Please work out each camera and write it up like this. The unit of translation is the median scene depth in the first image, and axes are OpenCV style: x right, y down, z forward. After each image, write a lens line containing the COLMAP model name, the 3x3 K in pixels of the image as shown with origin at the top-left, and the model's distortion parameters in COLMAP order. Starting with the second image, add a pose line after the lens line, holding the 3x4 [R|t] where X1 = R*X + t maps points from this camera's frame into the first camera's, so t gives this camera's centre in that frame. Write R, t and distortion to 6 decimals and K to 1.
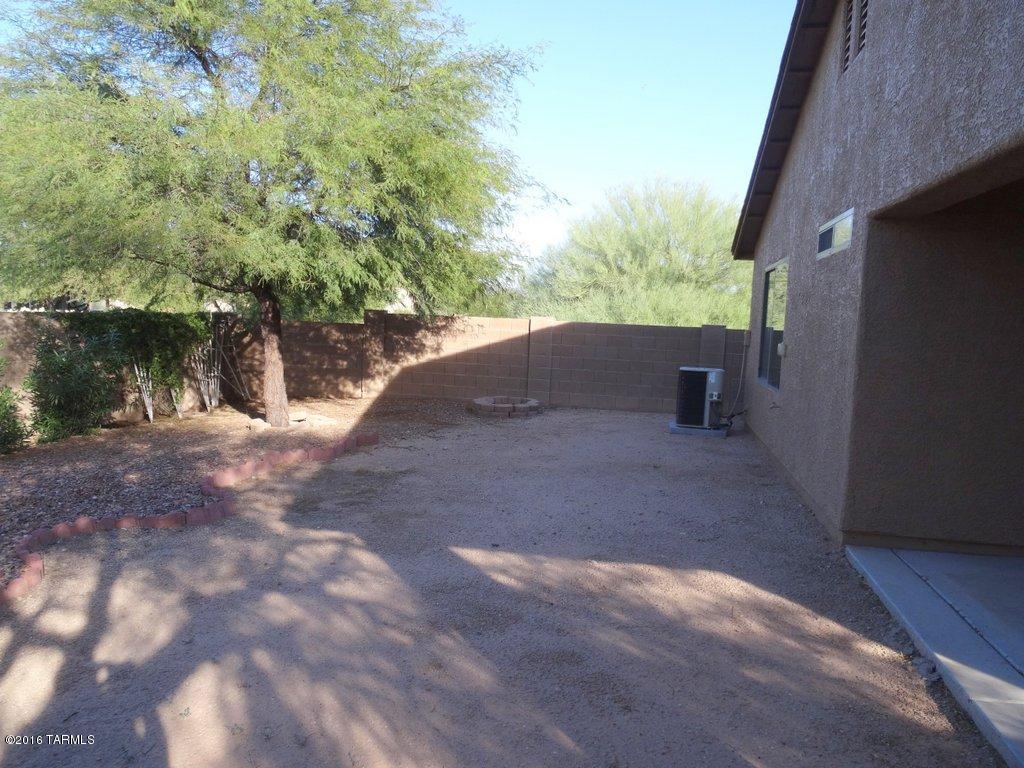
lens RADIAL K [[739.5, 0, 512.0], [0, 739.5, 384.0], [0, 0, 1]] dist [0.000200, -0.000326]
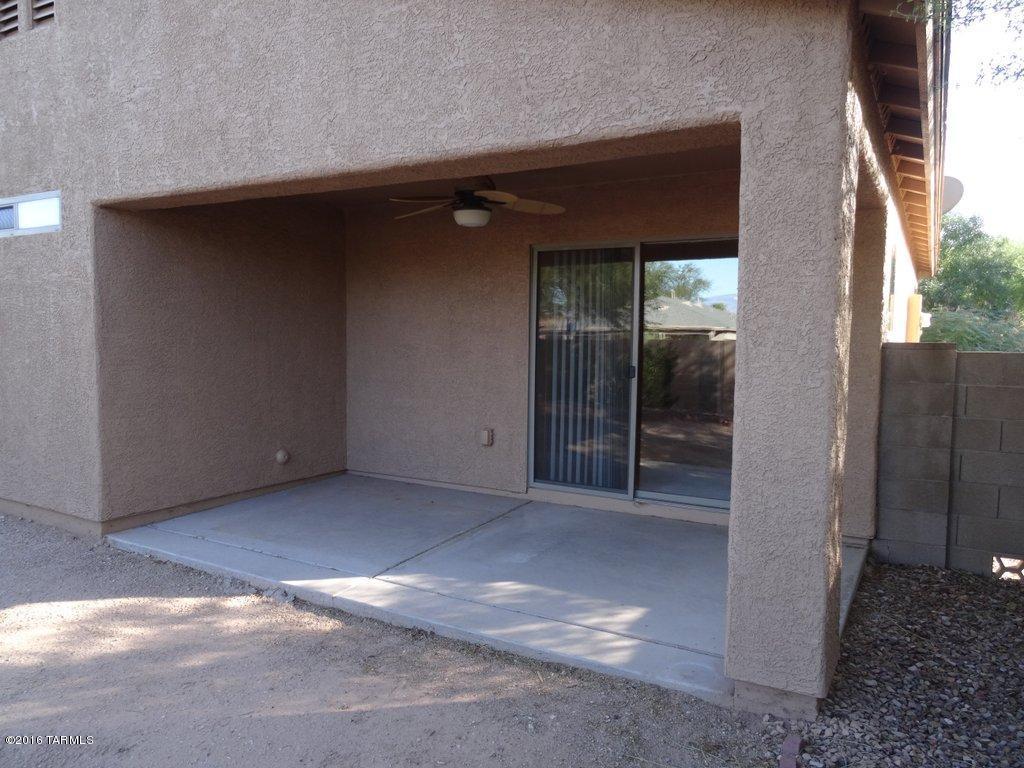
lens RADIAL K [[739.5, 0, 512.0], [0, 739.5, 384.0], [0, 0, 1]] dist [0.000200, -0.000326]
pose [[0.325377, -0.108350, 0.939356, -0.359032], [0.085818, 0.992697, 0.084777, -0.027796], [-0.941682, 0.053029, 0.332299, 0.192561]]
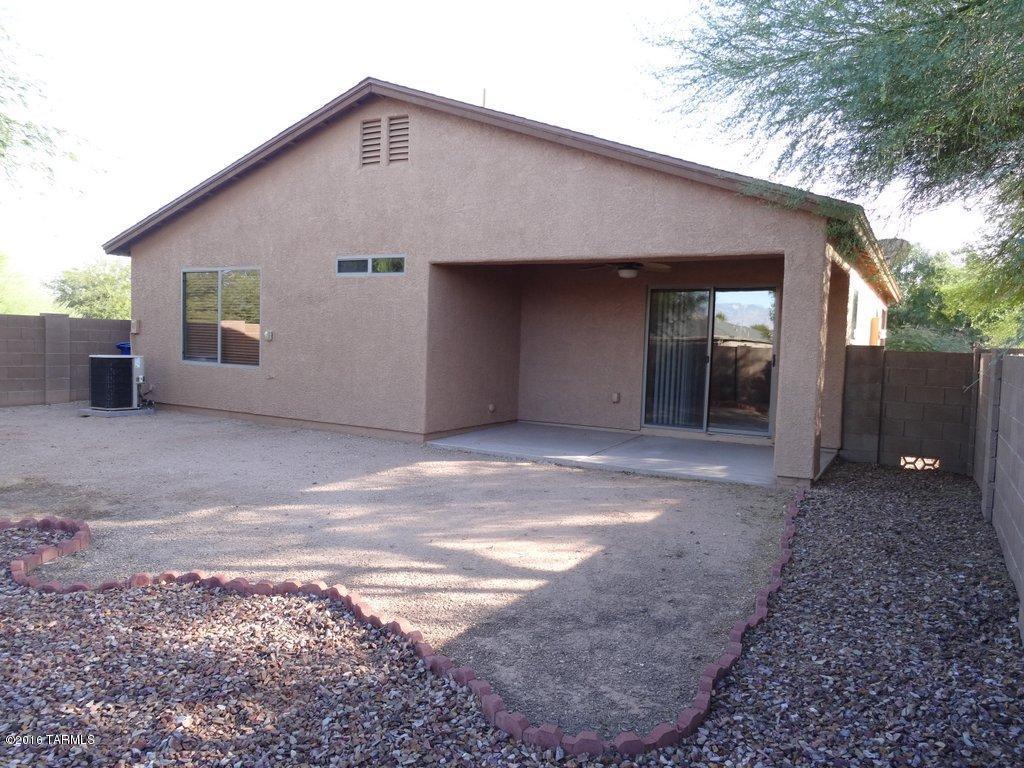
lens RADIAL K [[738.1, 0, 512.0], [0, 738.1, 384.0], [0, 0, 1]] dist [-0.002355, -0.001347]
pose [[0.318008, -0.095137, 0.943303, -1.518178], [0.066024, 0.994759, 0.078069, -0.066469], [-0.945786, 0.037454, 0.322623, 0.267554]]
